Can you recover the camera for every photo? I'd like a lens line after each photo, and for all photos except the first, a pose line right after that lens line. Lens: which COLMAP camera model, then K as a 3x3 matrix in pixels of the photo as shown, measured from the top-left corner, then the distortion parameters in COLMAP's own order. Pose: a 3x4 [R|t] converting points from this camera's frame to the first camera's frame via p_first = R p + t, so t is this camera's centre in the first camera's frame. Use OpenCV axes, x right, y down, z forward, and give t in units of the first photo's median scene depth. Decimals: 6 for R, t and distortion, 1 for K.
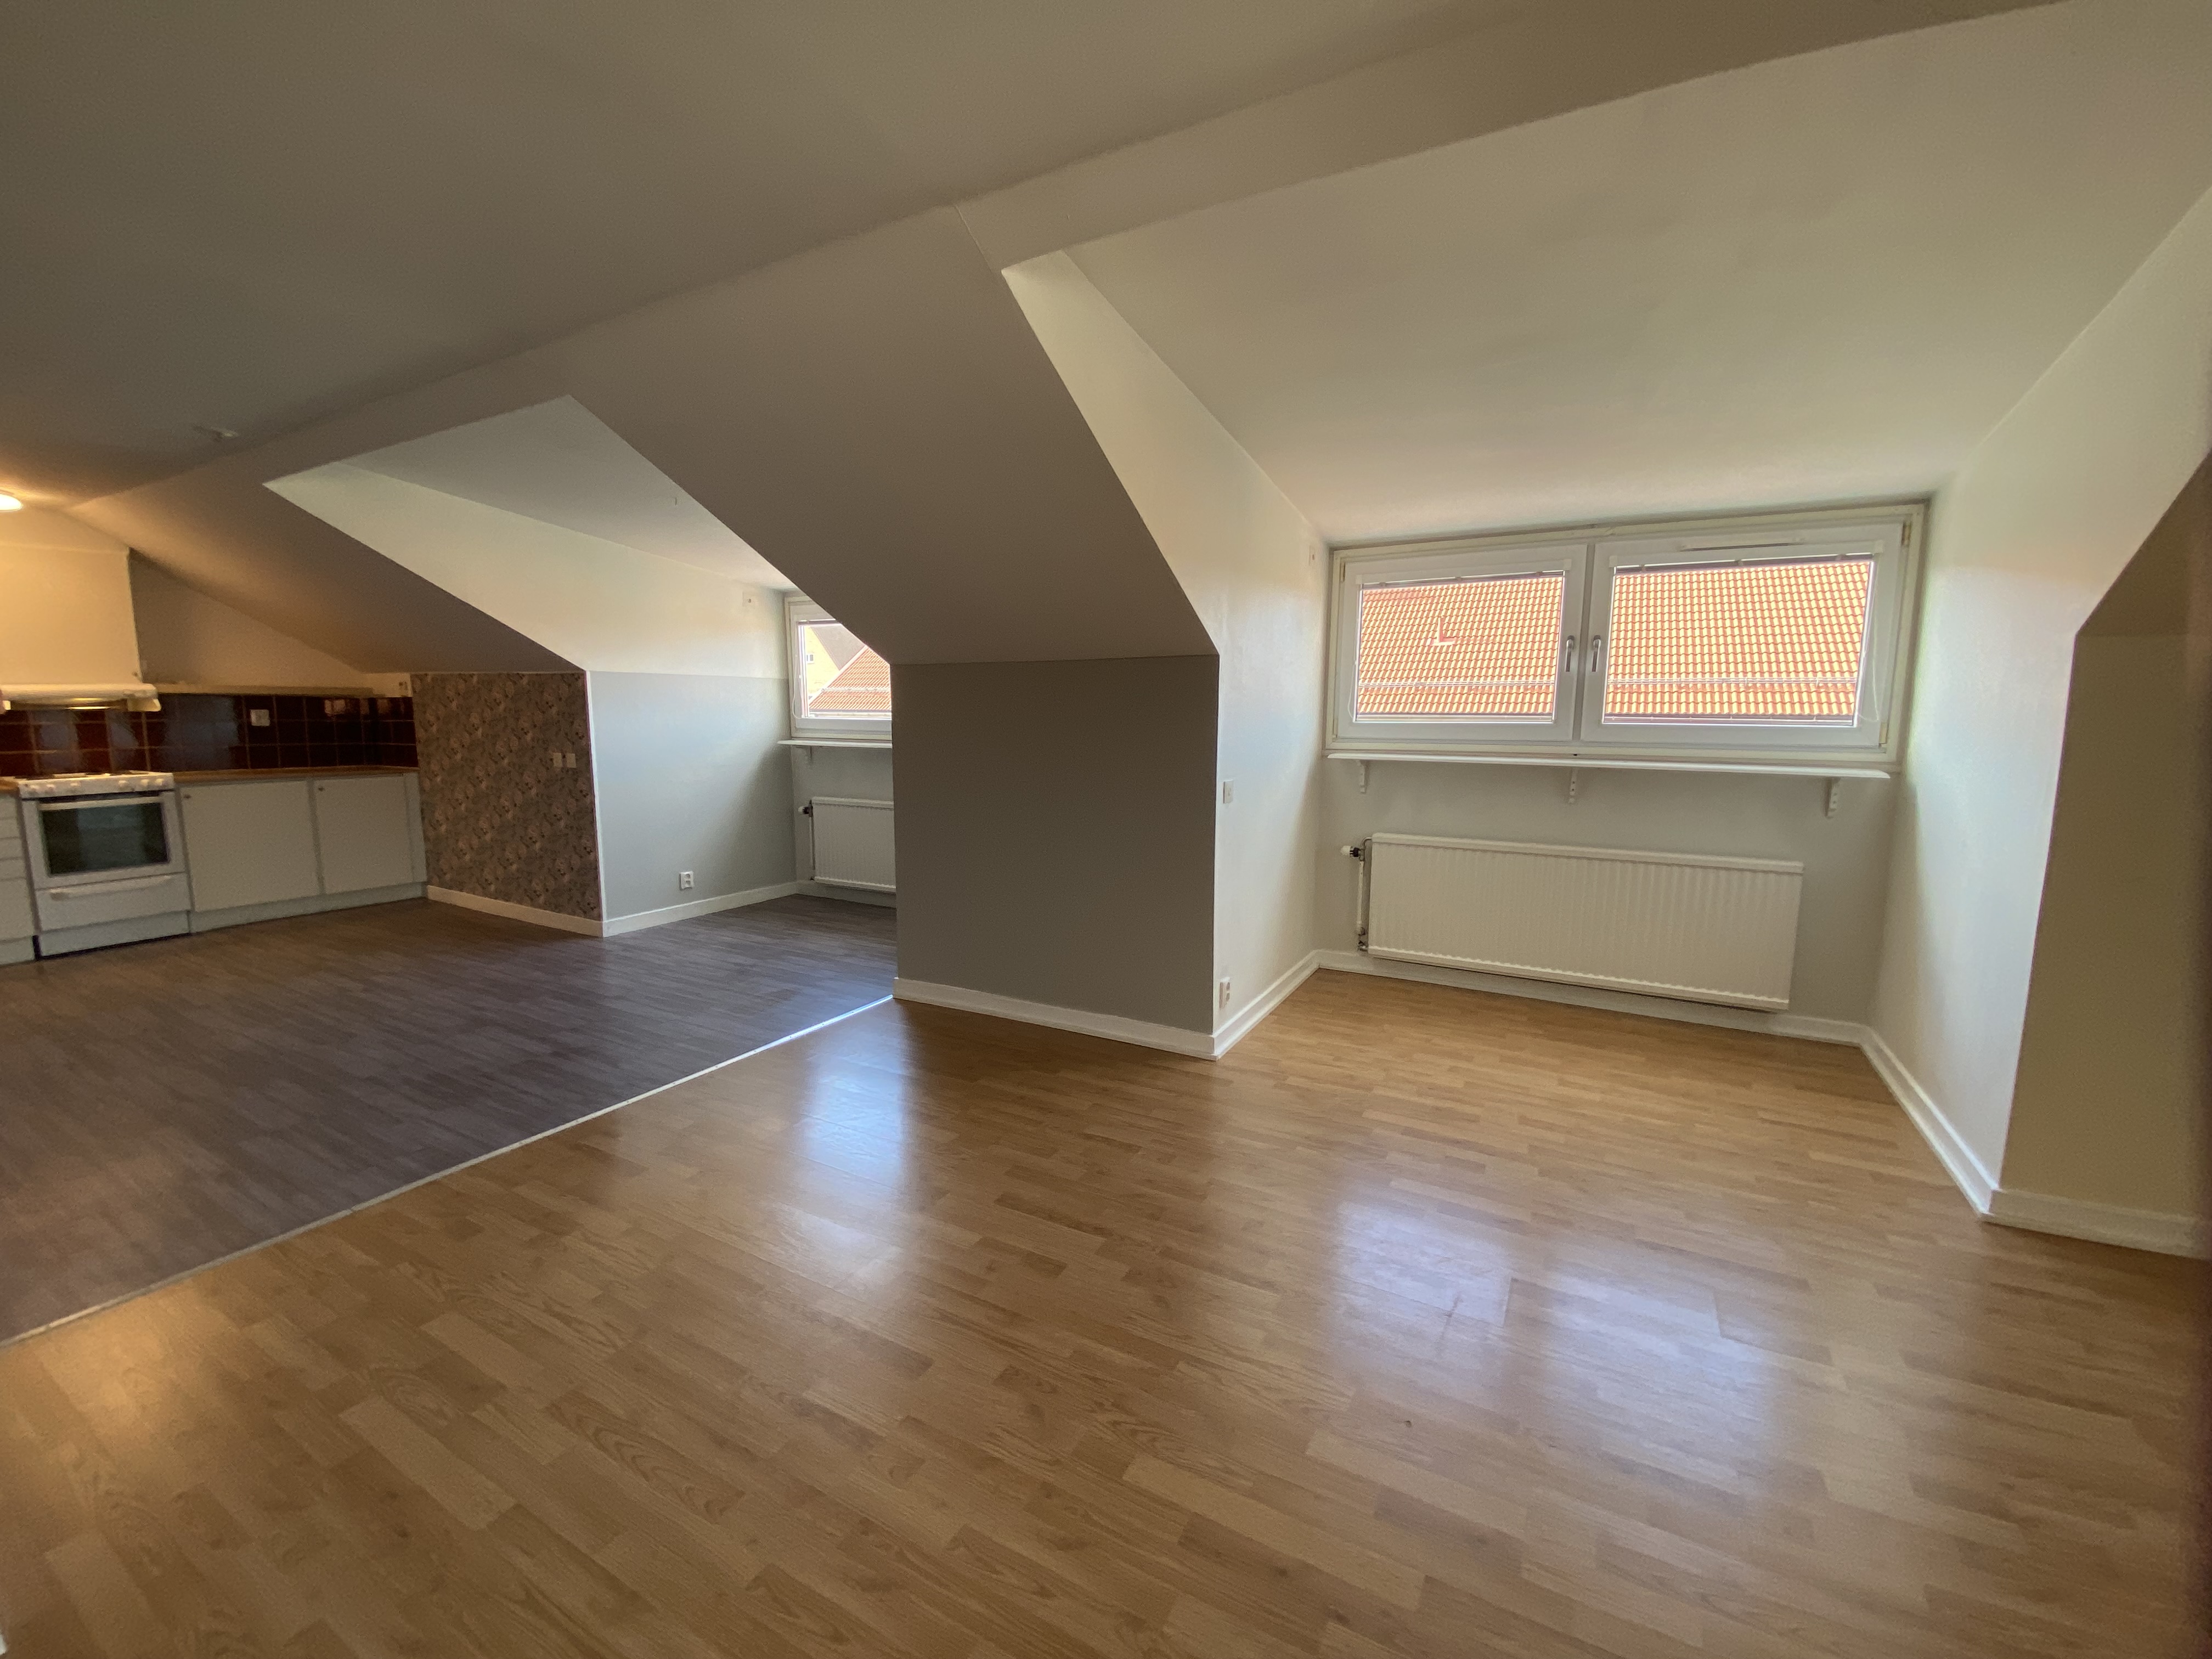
lens RADIAL K [[883.4, 0, 1106.0], [0, 883.4, 829.5], [0, 0, 1]] dist [-0.001608, -0.012606]
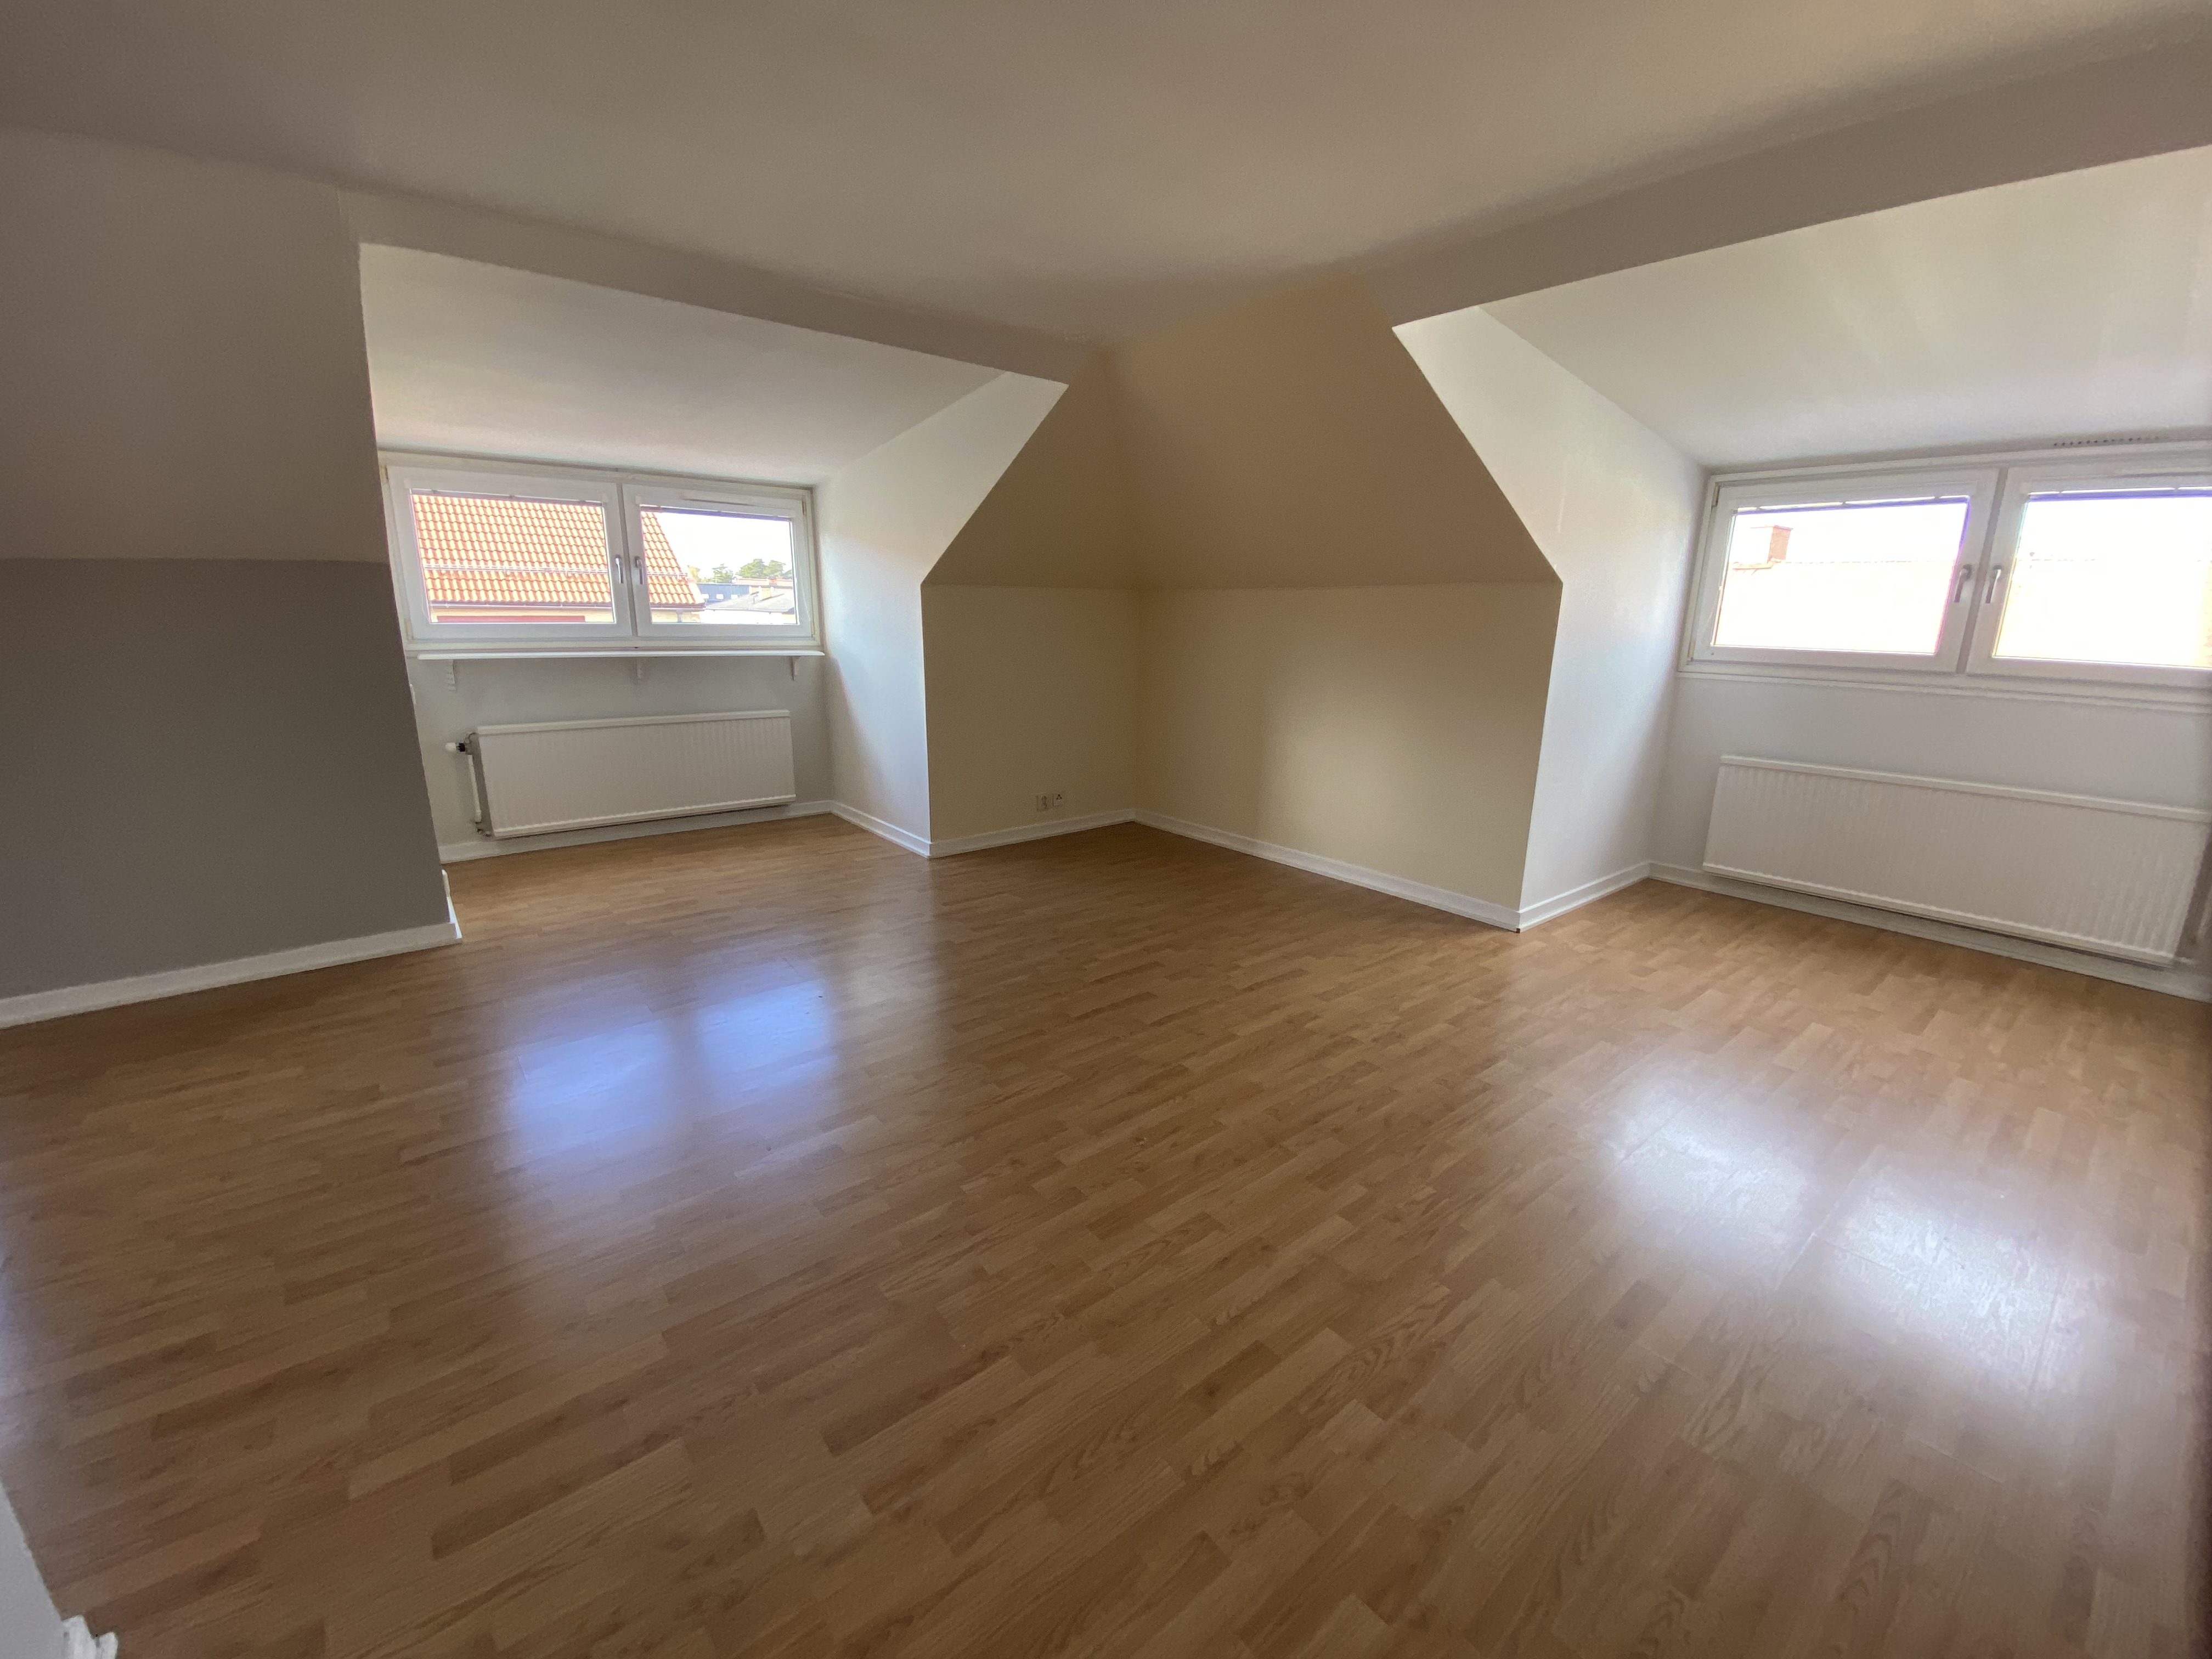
lens RADIAL K [[883.4, 0, 1106.0], [0, 883.4, 829.5], [0, 0, 1]] dist [-0.001608, -0.012606]
pose [[0.357376, -0.222115, 0.907164, -0.268653], [0.106481, 0.974666, 0.196695, -0.002390], [-0.927871, 0.026301, 0.371973, -0.077494]]
